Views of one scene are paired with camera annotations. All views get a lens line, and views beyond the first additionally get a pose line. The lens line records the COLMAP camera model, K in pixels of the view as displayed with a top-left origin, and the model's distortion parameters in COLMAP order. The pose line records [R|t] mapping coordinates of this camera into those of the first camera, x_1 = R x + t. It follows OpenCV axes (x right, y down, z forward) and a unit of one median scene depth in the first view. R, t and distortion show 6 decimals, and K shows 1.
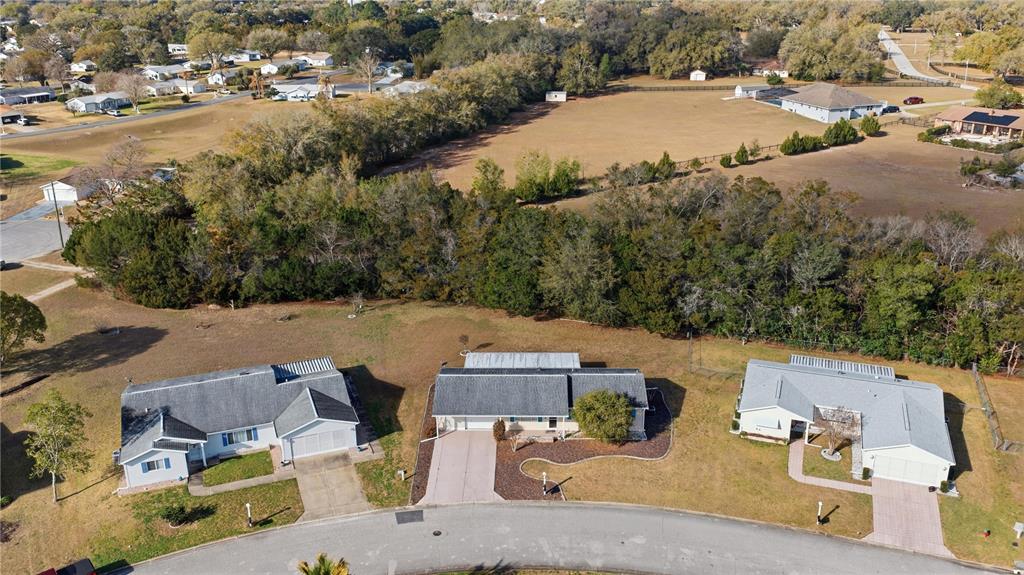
lens RADIAL K [[804.5, 0, 545.7], [0, 804.5, 287.2], [0, 0, 1]] dist [-0.000155, -0.000466]
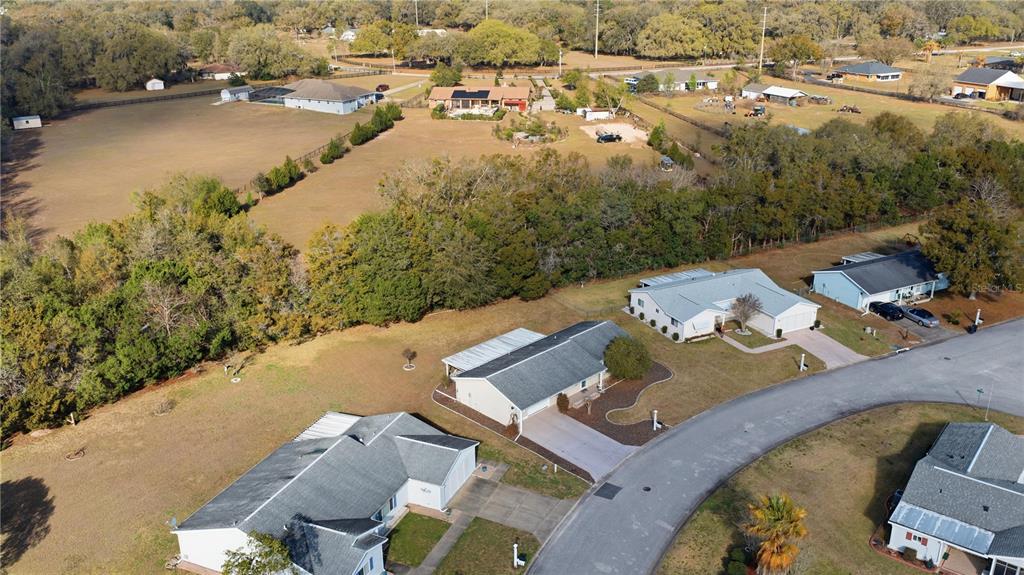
lens RADIAL K [[804.5, 0, 545.7], [0, 804.5, 287.2], [0, 0, 1]] dist [-0.000155, -0.000466]
pose [[0.709764, -0.255306, 0.656547, -0.230257], [0.257900, 0.961482, 0.095079, -0.021982], [-0.655532, 0.101840, 0.748269, 0.074389]]
